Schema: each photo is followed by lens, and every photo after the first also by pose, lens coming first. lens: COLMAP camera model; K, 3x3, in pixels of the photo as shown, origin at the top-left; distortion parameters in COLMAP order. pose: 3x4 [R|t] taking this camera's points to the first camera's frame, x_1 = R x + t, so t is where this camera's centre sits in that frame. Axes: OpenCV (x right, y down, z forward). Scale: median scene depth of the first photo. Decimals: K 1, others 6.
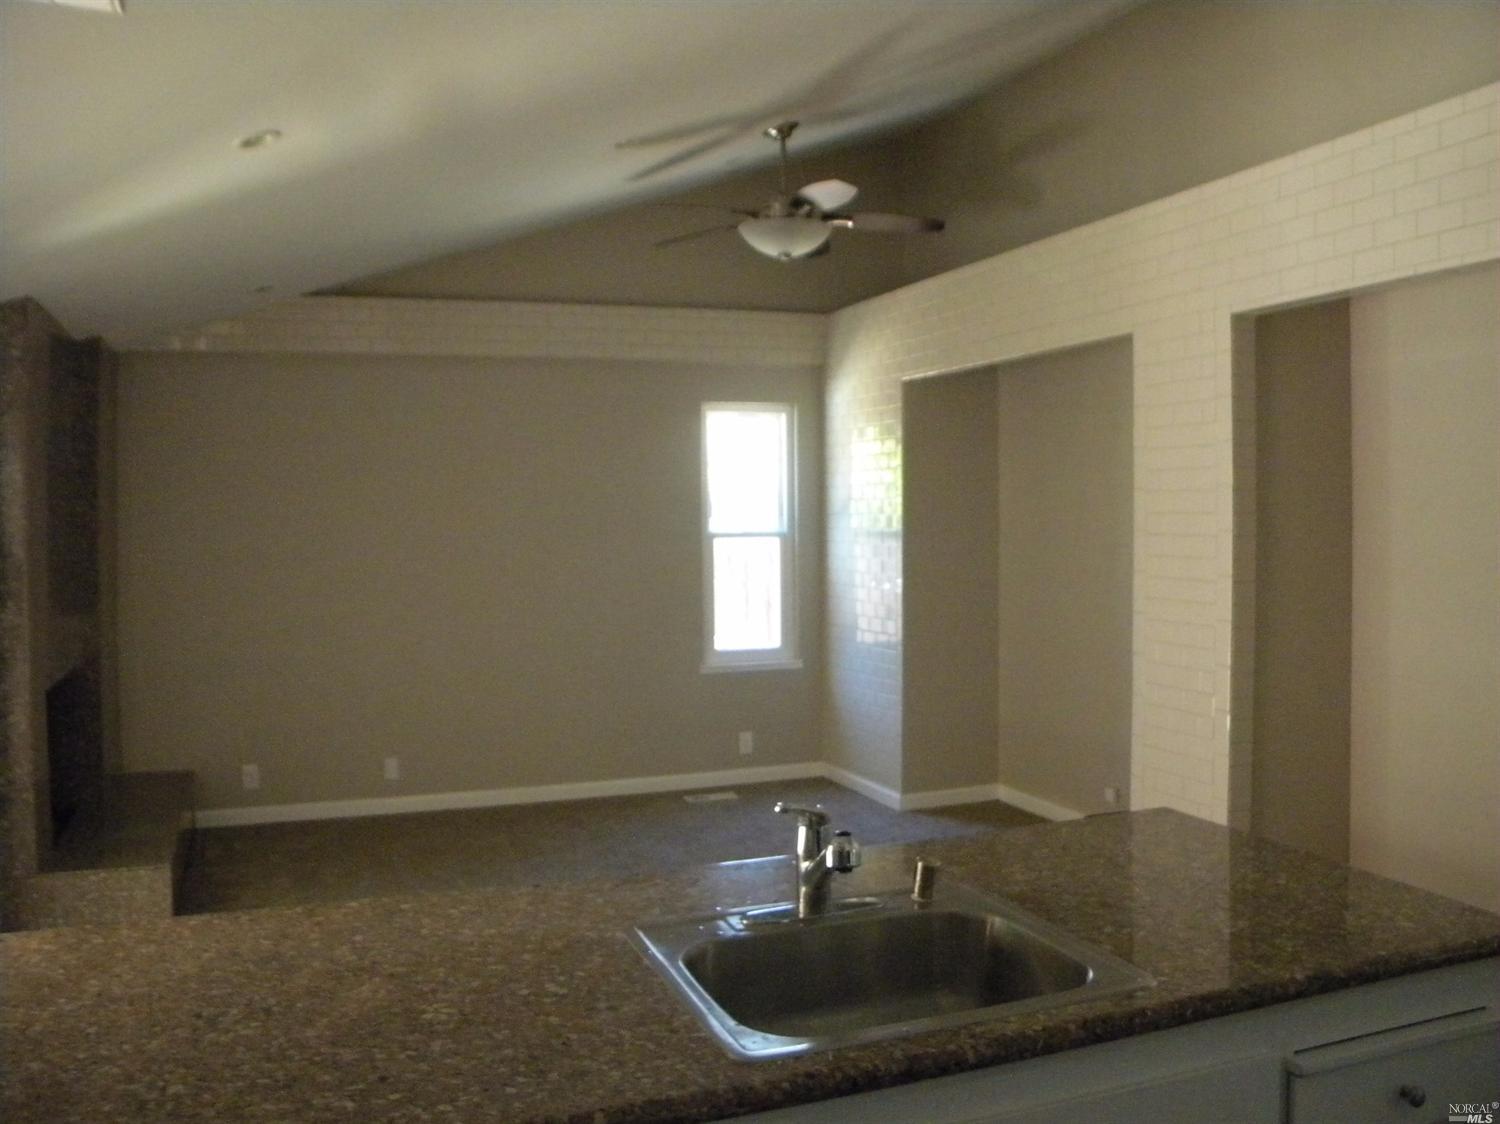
lens RADIAL K [[1285.9, 0, 755.6], [0, 1285.9, 555.4], [0, 0, 1]] dist [-0.169973, 0.165648]
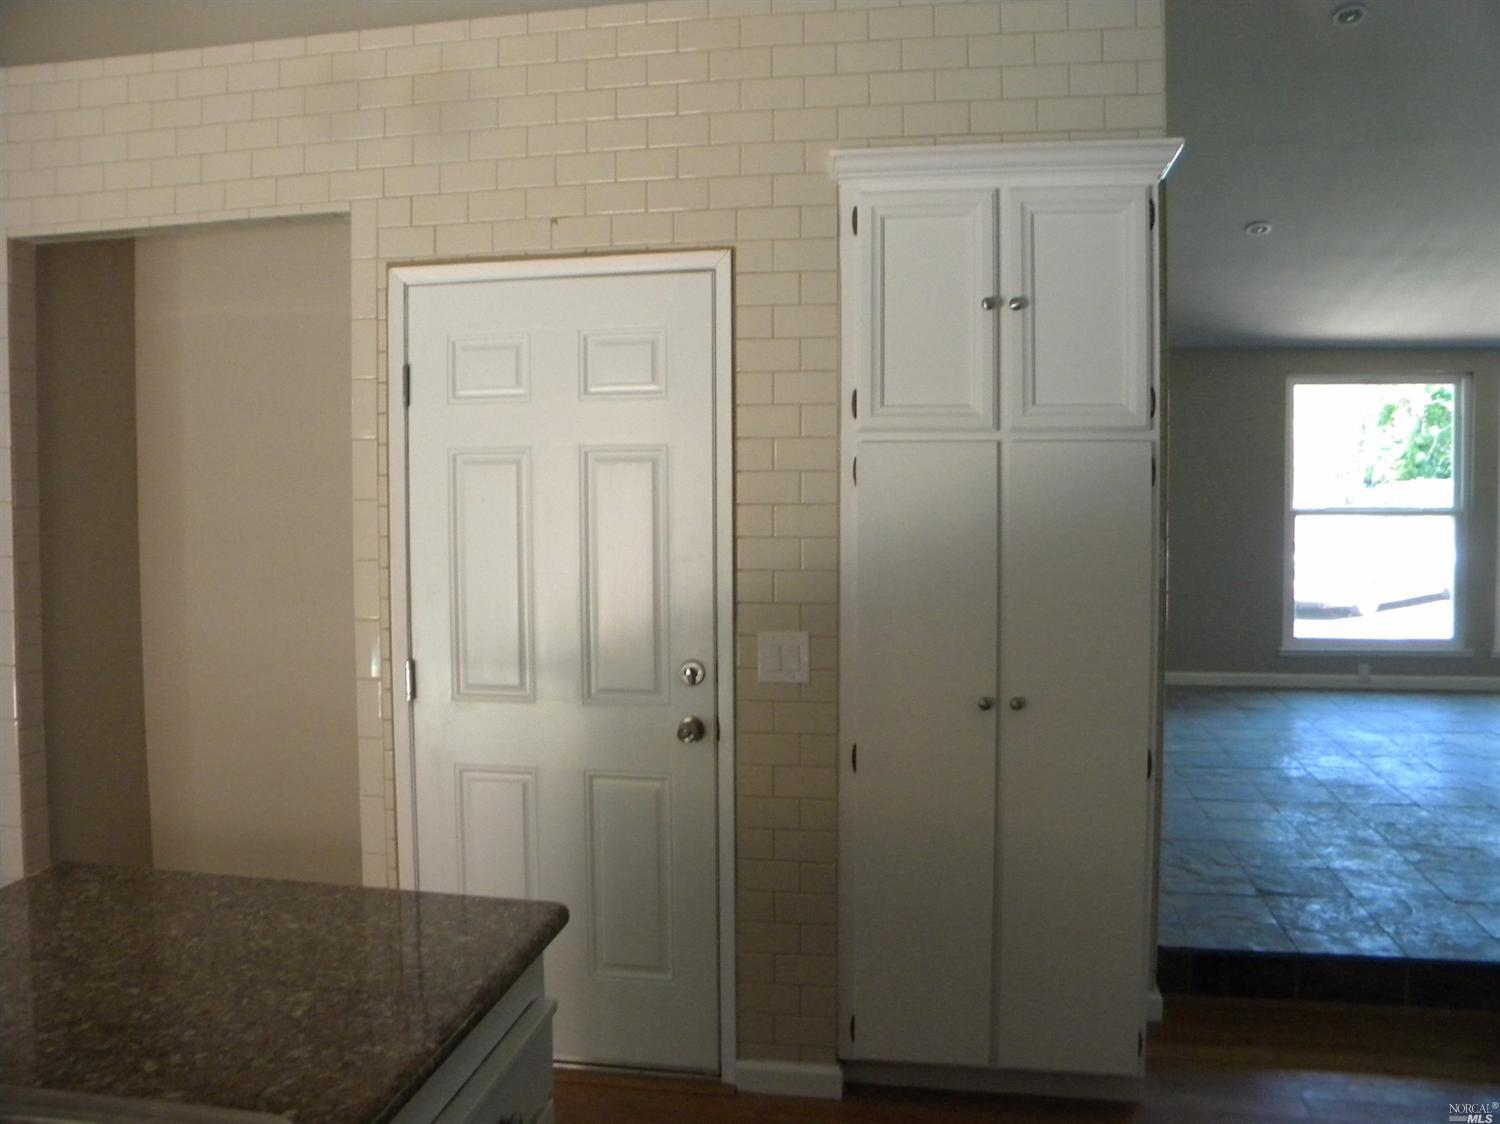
lens RADIAL K [[1285.9, 0, 728.8], [0, 1285.9, 523.9], [0, 0, 1]] dist [-0.169973, 0.165648]
pose [[0.529650, -0.037185, 0.847401, -0.076515], [0.034980, 0.999146, 0.021980, -0.007837], [-0.847495, 0.018000, 0.530499, 0.211224]]
